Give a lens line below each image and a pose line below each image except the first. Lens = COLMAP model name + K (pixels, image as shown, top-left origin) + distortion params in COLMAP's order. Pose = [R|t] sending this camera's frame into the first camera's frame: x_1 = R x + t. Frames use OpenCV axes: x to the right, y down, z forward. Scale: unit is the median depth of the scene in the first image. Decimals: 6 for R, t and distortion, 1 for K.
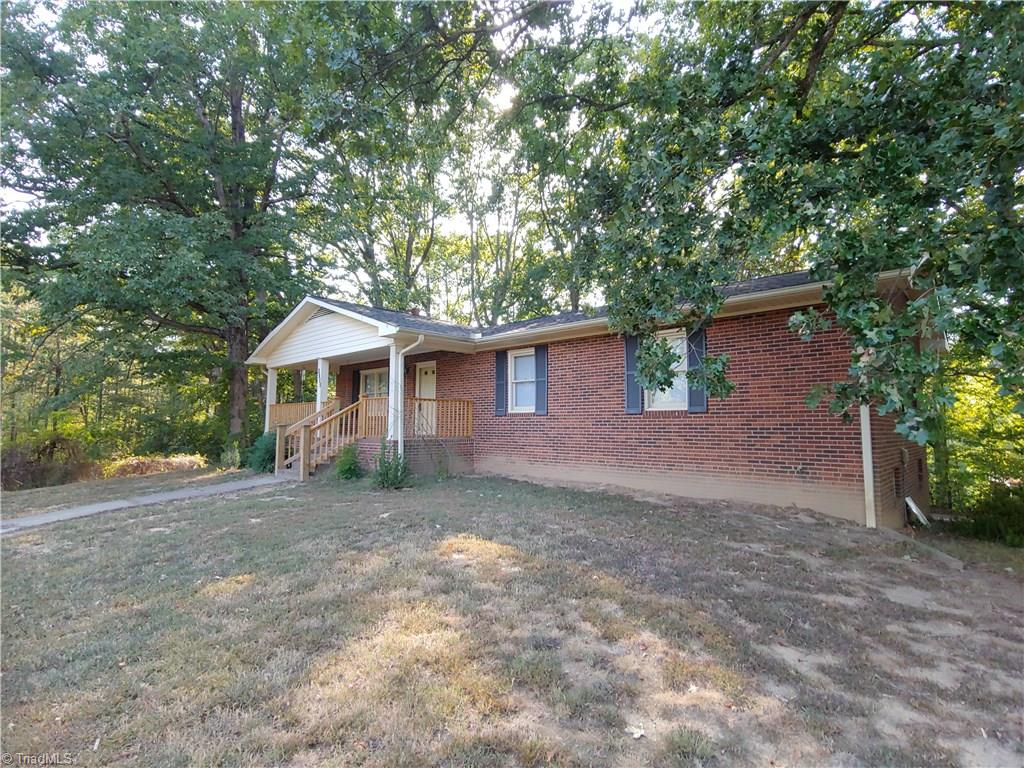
lens RADIAL K [[517.3, 0, 516.5], [0, 517.3, 381.3], [0, 0, 1]] dist [-0.001965, -0.009282]
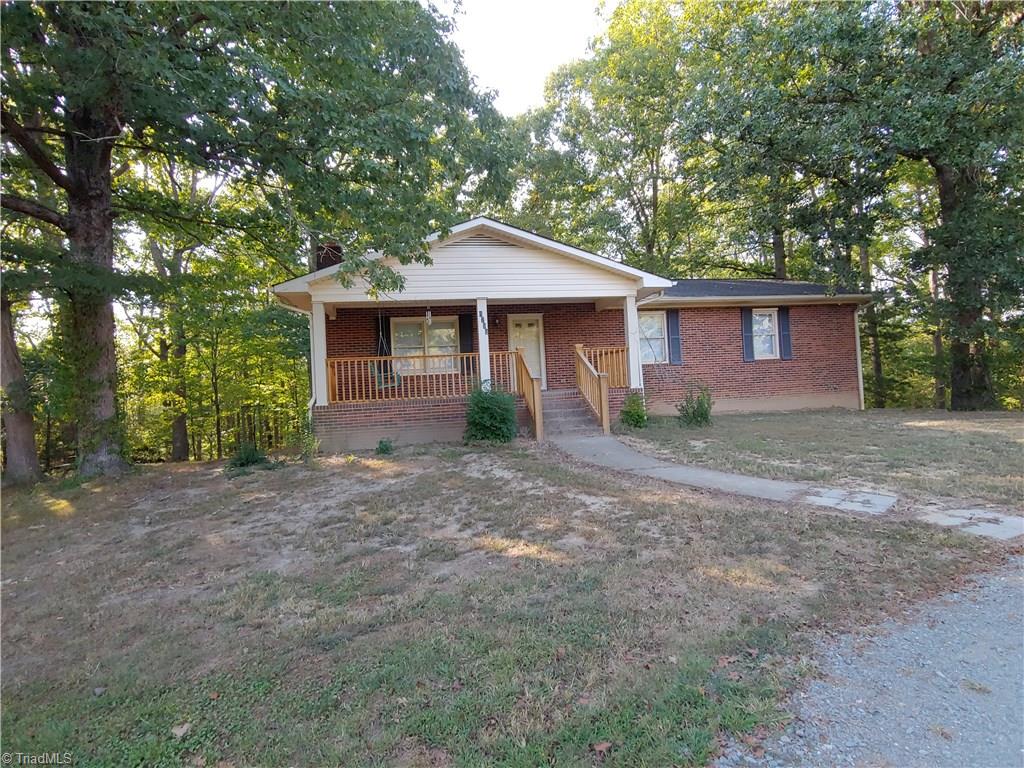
lens RADIAL K [[517.3, 0, 516.5], [0, 517.3, 381.3], [0, 0, 1]] dist [-0.001965, -0.009282]
pose [[0.577114, 0.011483, 0.816583, -1.239191], [-0.004986, 0.999932, -0.010537, 0.123880], [-0.816648, 0.002009, 0.577132, 0.610025]]
